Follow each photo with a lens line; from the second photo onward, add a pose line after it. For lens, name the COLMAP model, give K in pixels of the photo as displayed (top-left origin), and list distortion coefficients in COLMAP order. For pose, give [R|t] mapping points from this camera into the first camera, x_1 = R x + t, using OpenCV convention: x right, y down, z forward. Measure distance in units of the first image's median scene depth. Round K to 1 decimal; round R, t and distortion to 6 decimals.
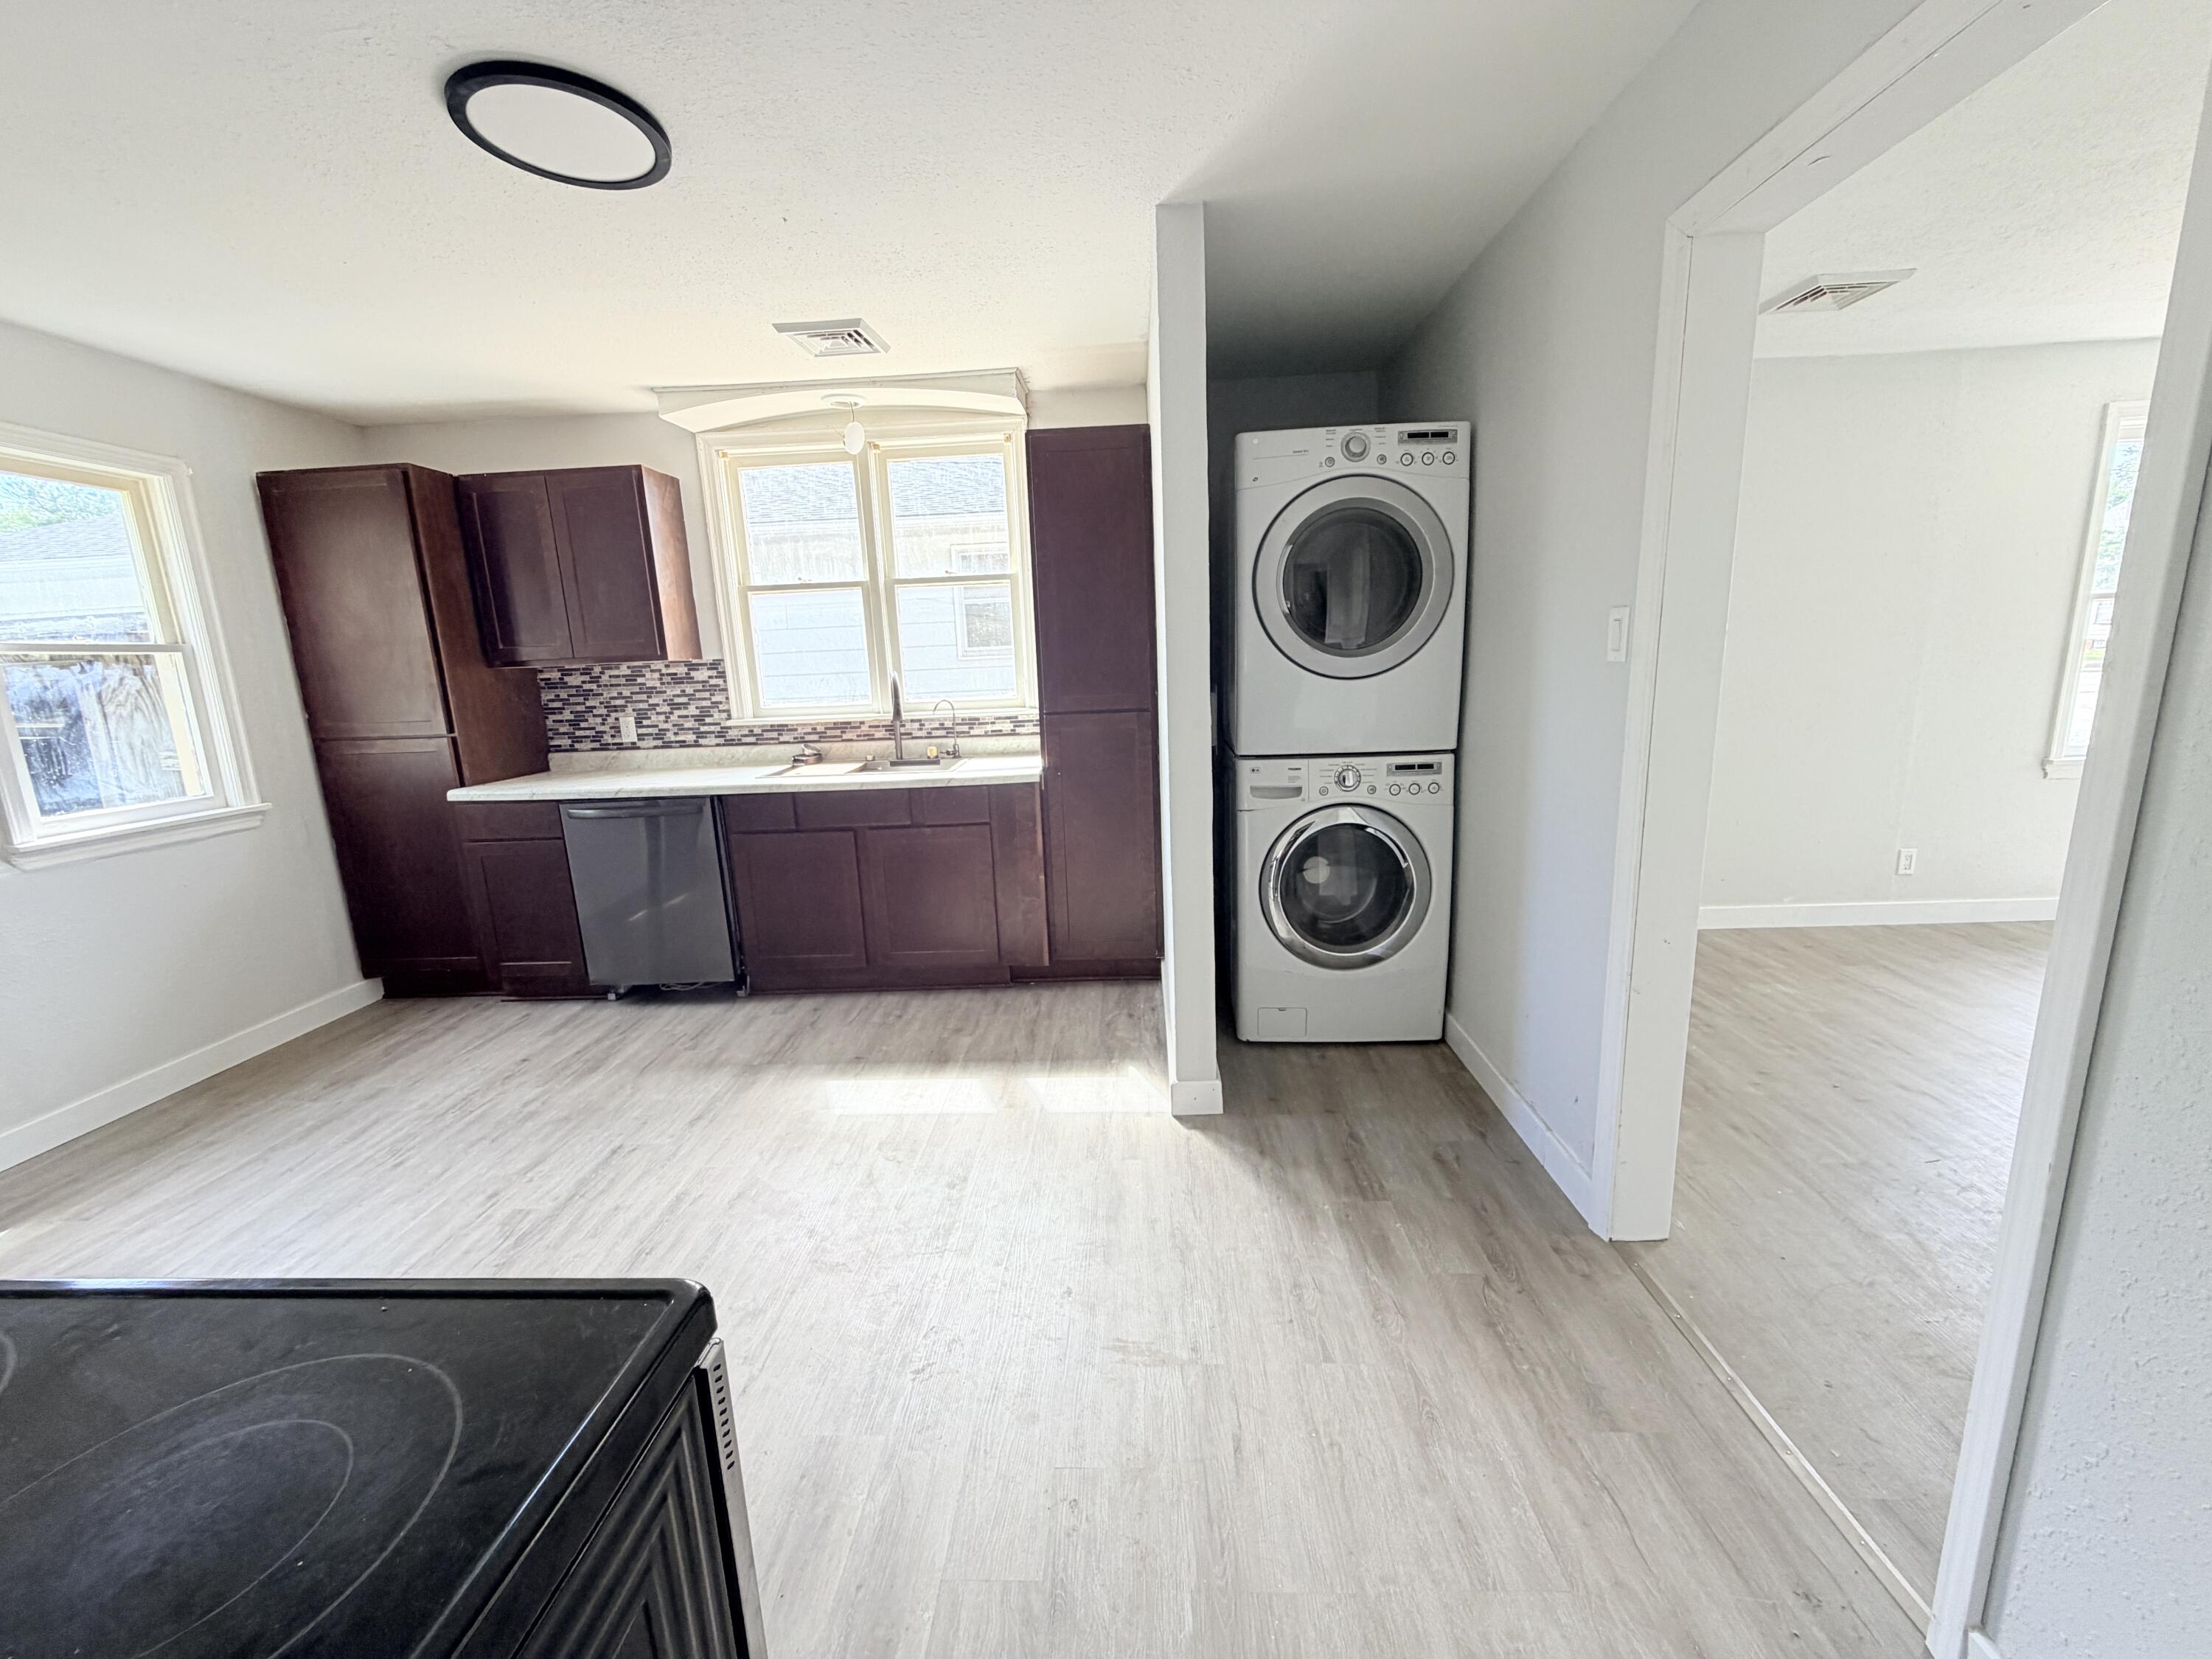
lens RADIAL K [[885.5, 0, 1105.3], [0, 885.5, 829.3], [0, 0, 1]] dist [-0.000562, -0.000049]
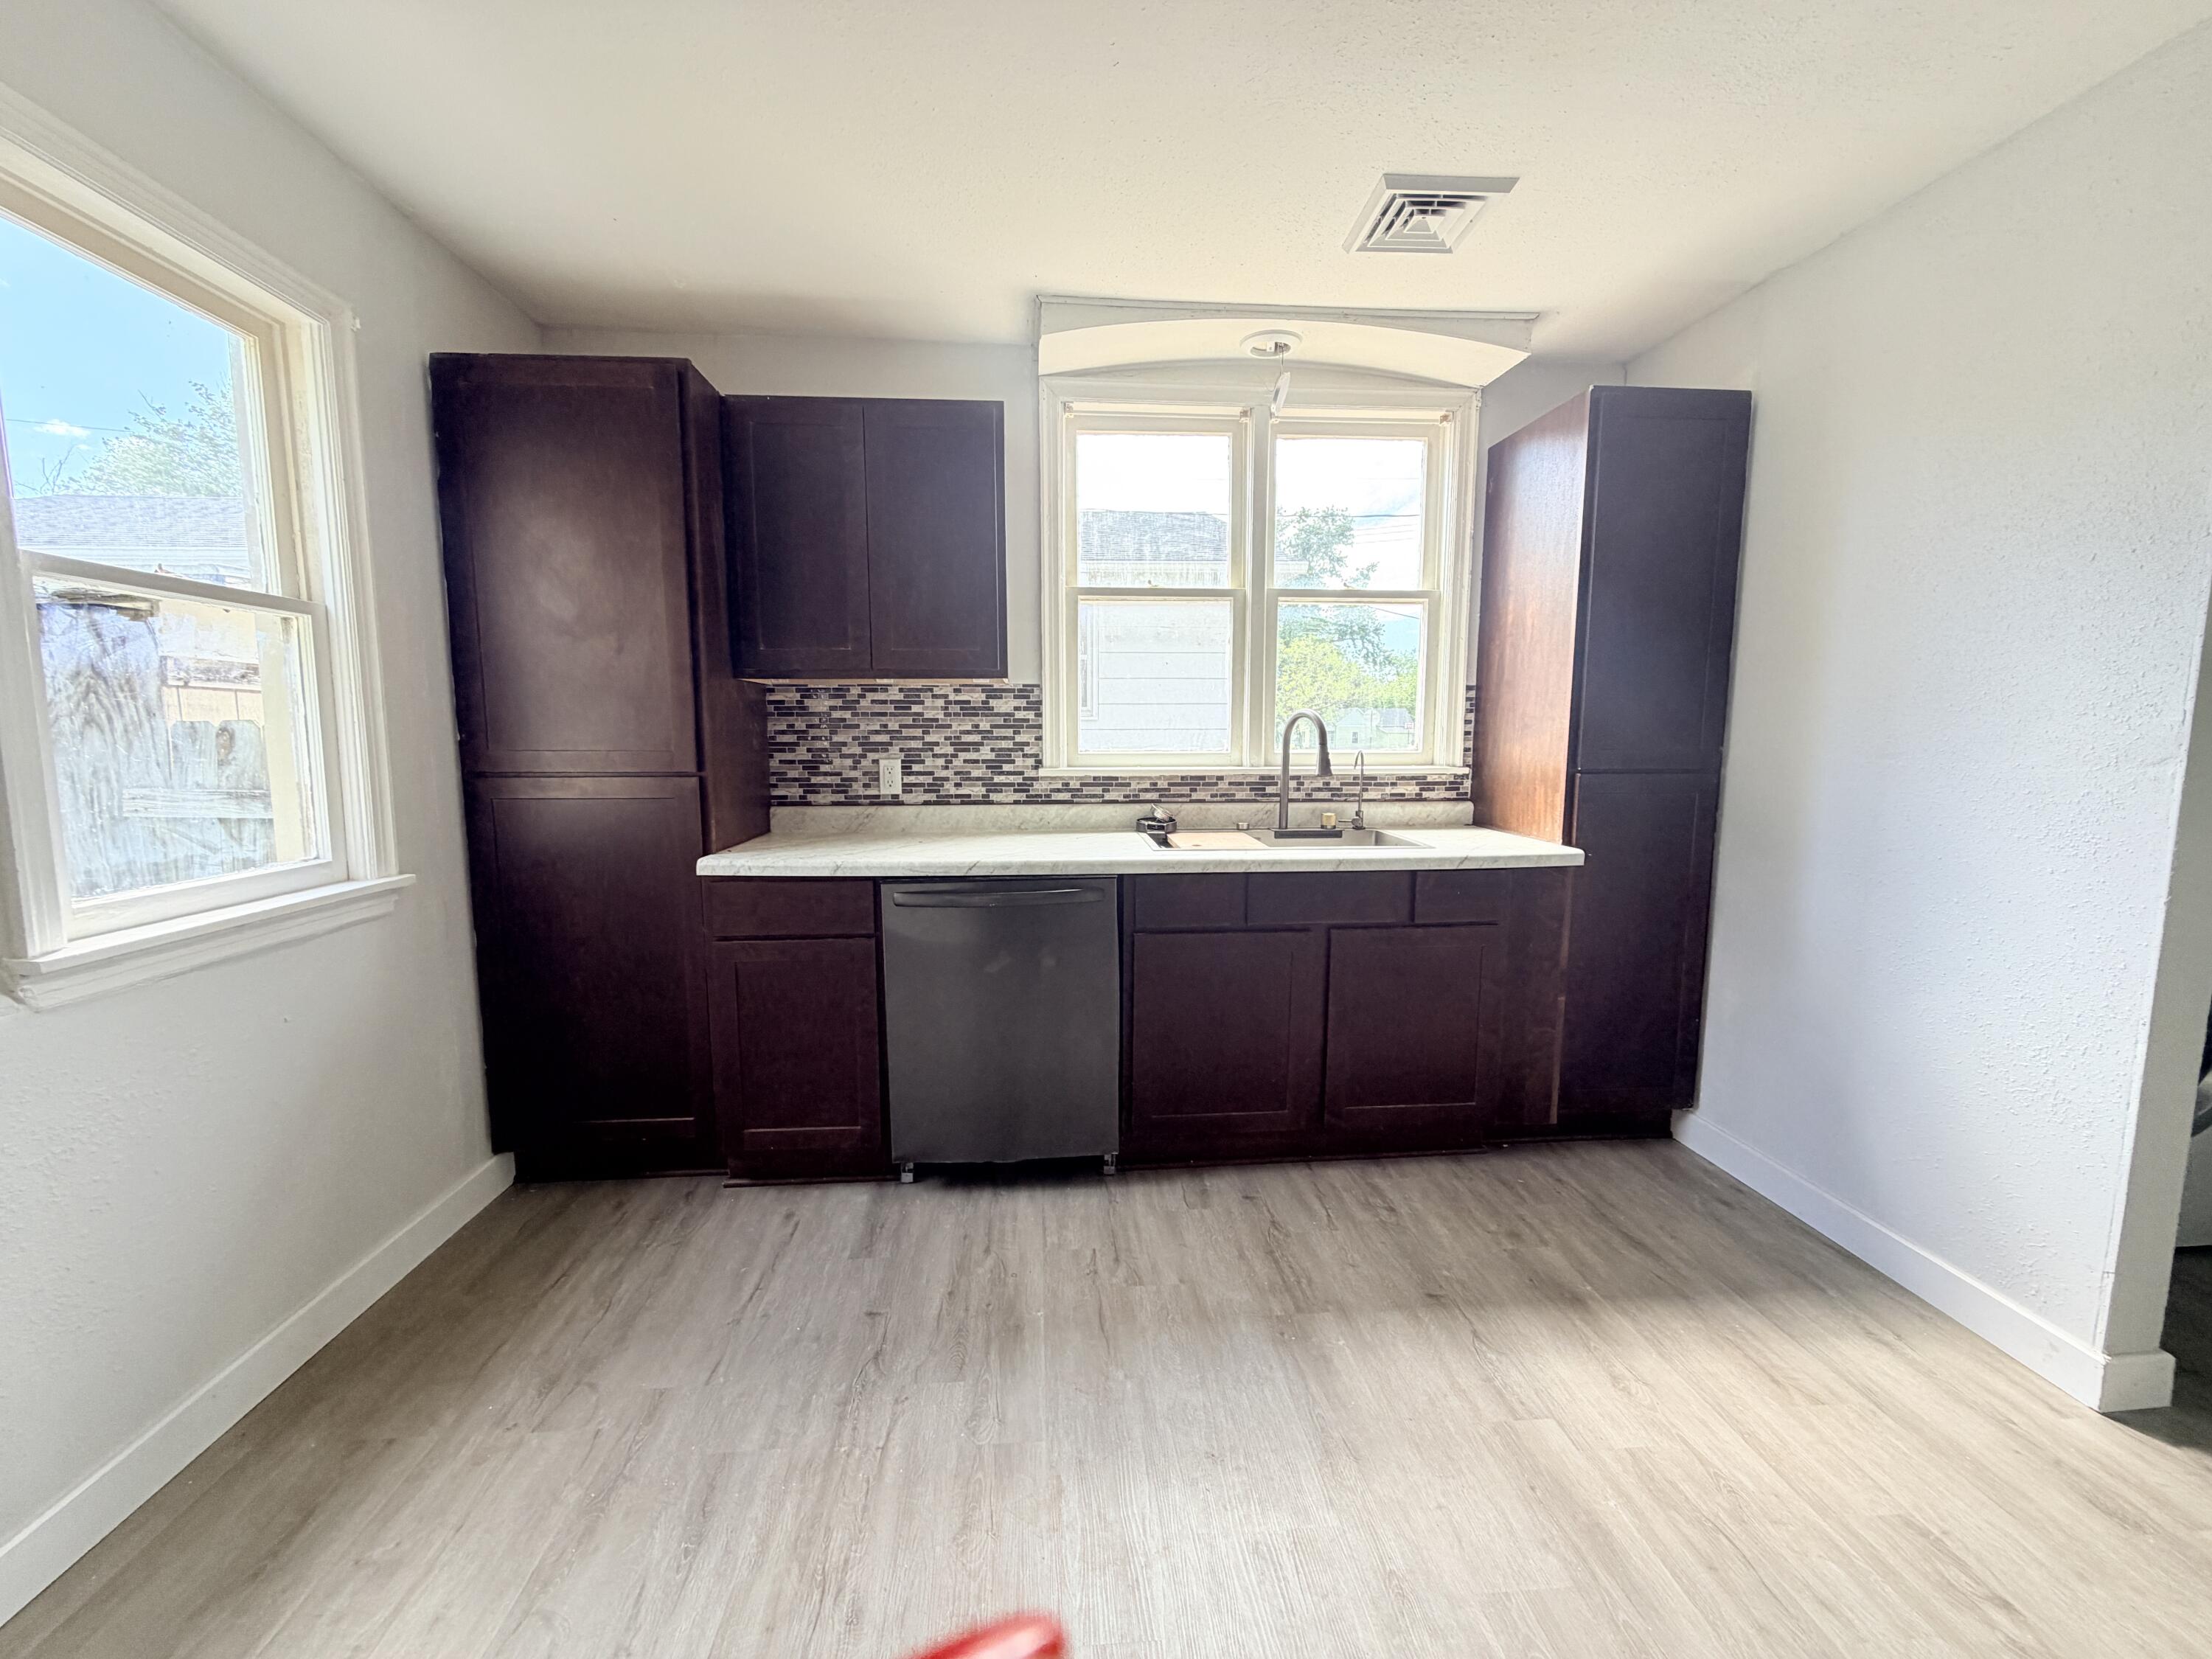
lens RADIAL K [[885.5, 0, 1104.2], [0, 885.5, 829.0], [0, 0, 1]] dist [-0.000562, -0.000049]
pose [[0.992462, 0.025948, 0.119772, -0.509271], [-0.015671, 0.996175, -0.085962, -0.014648], [-0.121545, 0.083438, 0.989073, 0.317757]]
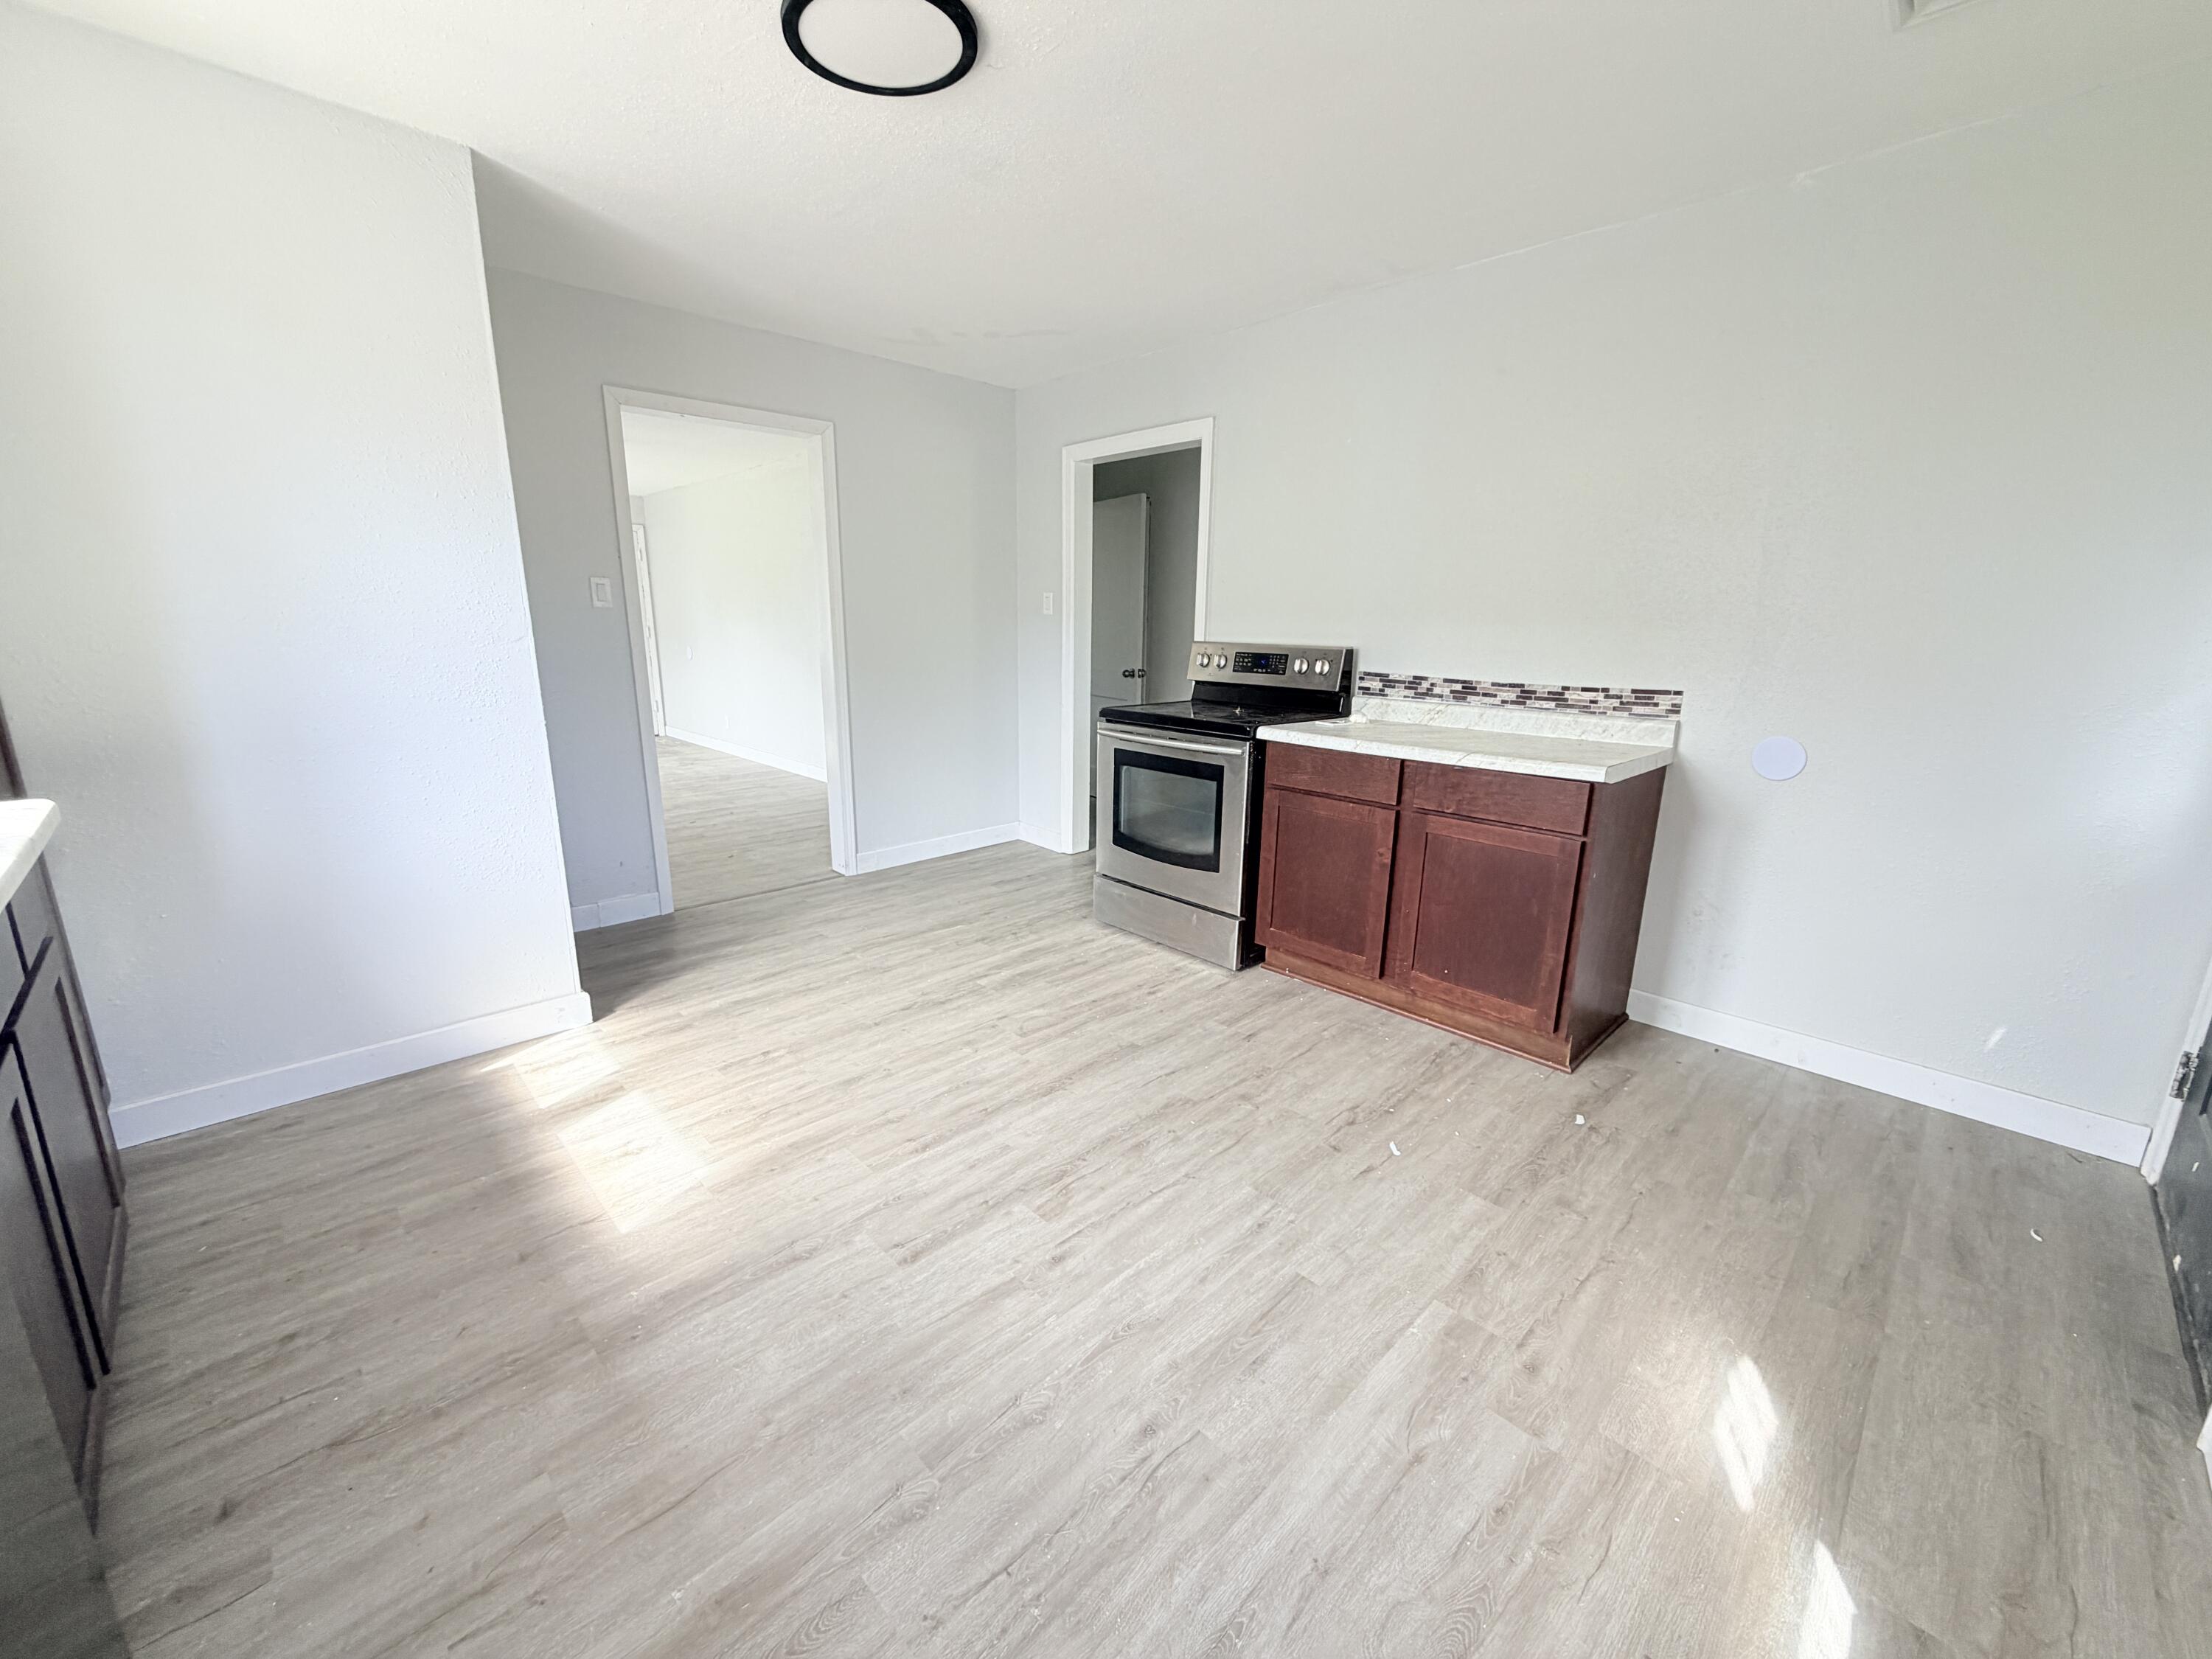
lens RADIAL K [[885.5, 0, 1101.5], [0, 885.5, 826.3], [0, 0, 1]] dist [-0.000562, -0.000049]
pose [[-0.726217, -0.129480, 0.675162, -0.772982], [0.148006, 0.929625, 0.337478, -0.122082], [-0.671344, 0.345010, -0.655946, 0.877111]]
